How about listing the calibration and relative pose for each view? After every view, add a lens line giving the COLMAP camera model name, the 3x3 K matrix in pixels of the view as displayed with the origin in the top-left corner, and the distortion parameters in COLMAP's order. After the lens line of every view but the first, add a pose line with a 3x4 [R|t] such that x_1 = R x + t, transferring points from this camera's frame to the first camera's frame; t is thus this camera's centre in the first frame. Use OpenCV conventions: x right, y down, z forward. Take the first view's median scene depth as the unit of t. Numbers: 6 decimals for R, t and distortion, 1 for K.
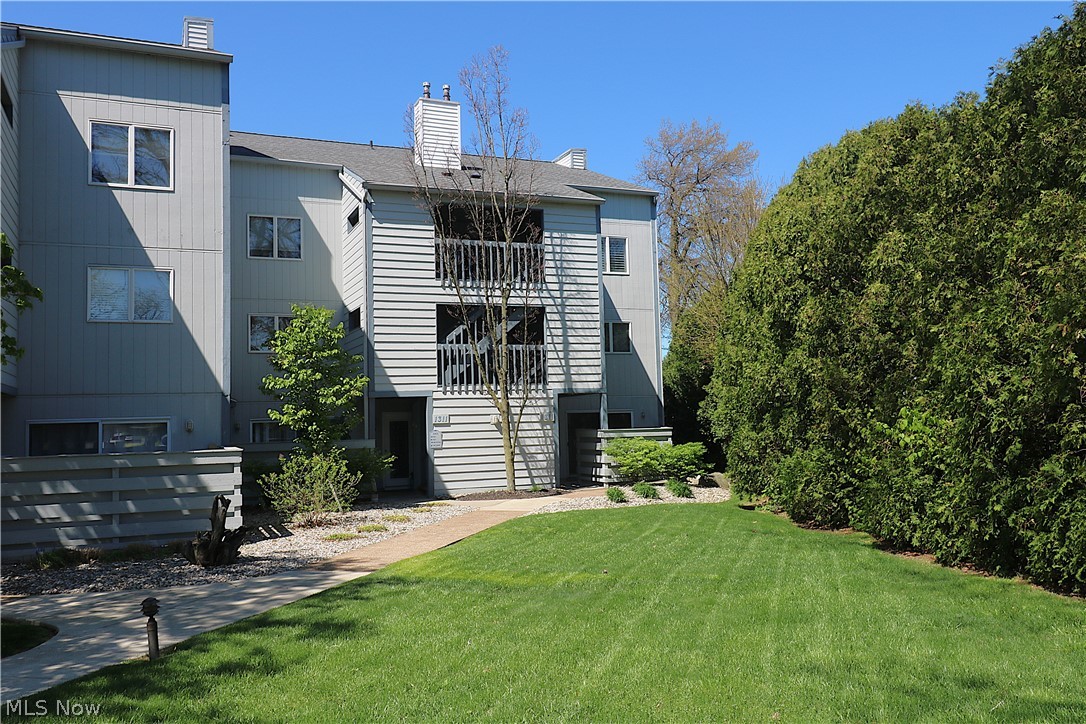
lens RADIAL K [[839.1, 0, 543.0], [0, 839.1, 362.0], [0, 0, 1]] dist [0.000207, -0.000035]
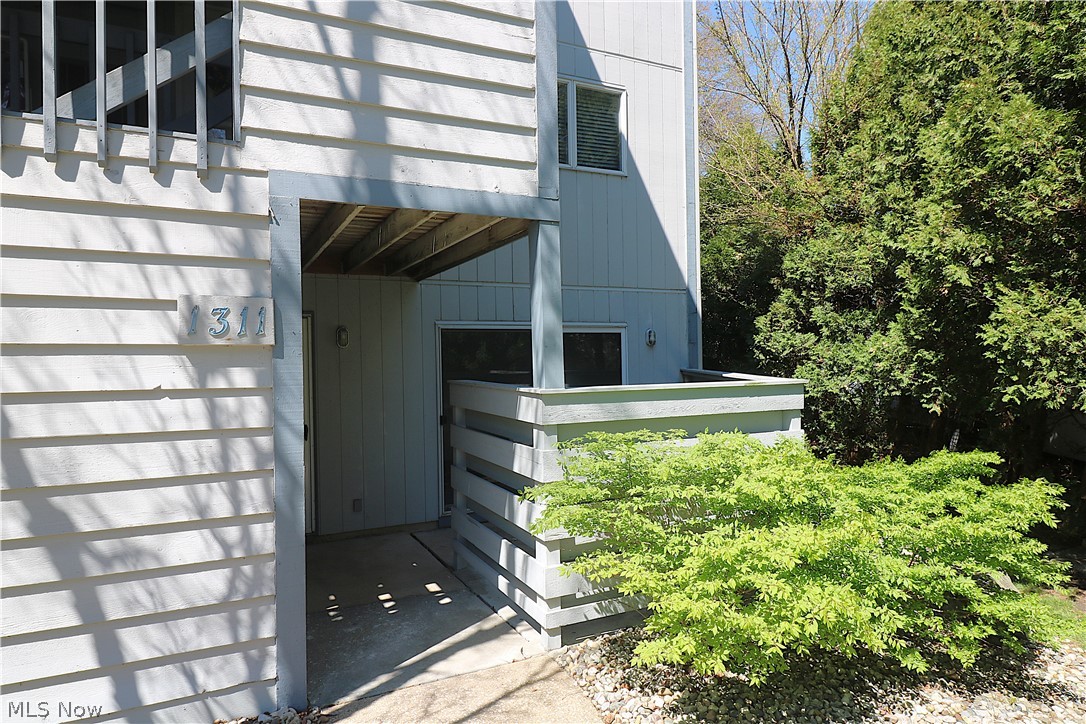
lens RADIAL K [[663.0, 0, 543.0], [0, 663.0, 362.0], [0, 0, 1]] dist [0.000141, -0.000007]
pose [[0.997887, 0.011705, 0.063913, 0.061359], [-0.016375, 0.997194, 0.073043, 0.061472], [-0.062879, -0.073935, 0.995279, 0.839462]]
